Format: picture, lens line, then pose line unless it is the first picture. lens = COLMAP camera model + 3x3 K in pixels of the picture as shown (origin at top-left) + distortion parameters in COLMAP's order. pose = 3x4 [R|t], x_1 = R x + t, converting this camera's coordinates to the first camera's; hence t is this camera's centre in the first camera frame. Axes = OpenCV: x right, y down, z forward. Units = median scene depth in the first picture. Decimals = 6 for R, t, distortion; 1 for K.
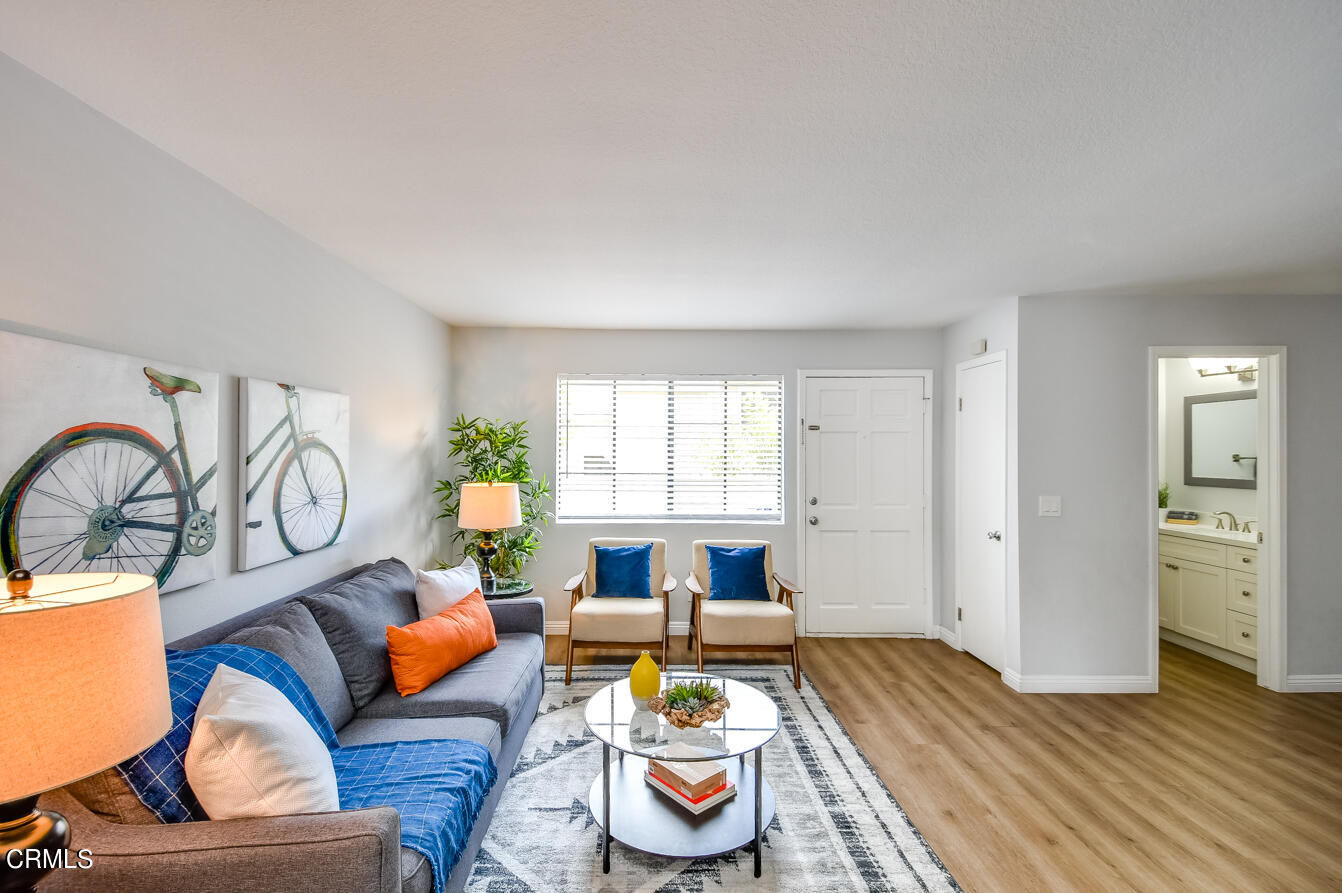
lens RADIAL K [[590.5, 0, 675.8], [0, 590.5, 445.6], [0, 0, 1]] dist [0.011760, -0.003183]
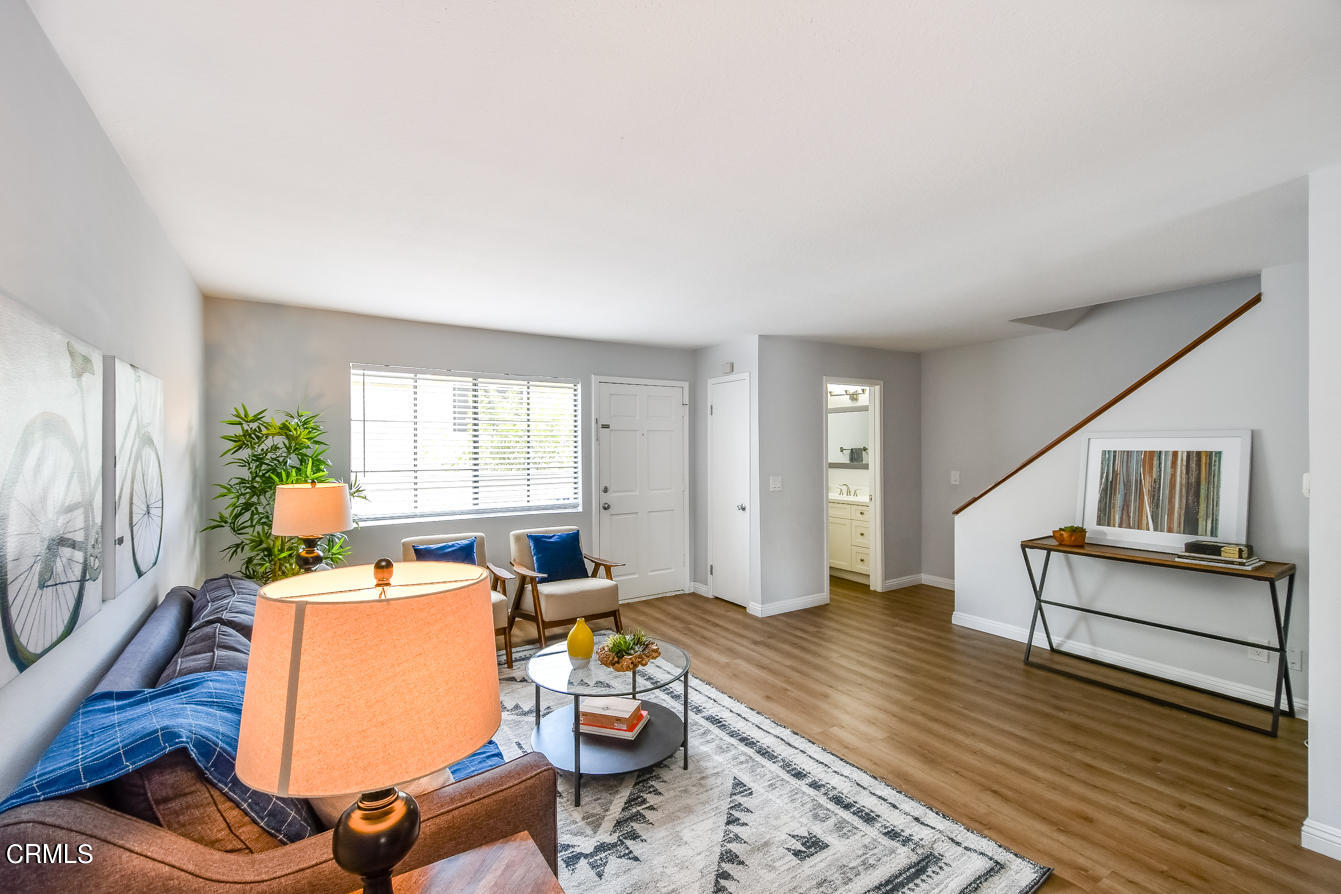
lens RADIAL K [[590.1, 0, 662.4], [0, 590.1, 445.3], [0, 0, 1]] dist [0.011760, -0.003183]
pose [[0.840043, -0.004125, 0.542504, -0.322908], [0.001332, 0.999984, 0.005541, 0.001063], [-0.542518, -0.003932, 0.840035, -0.037189]]
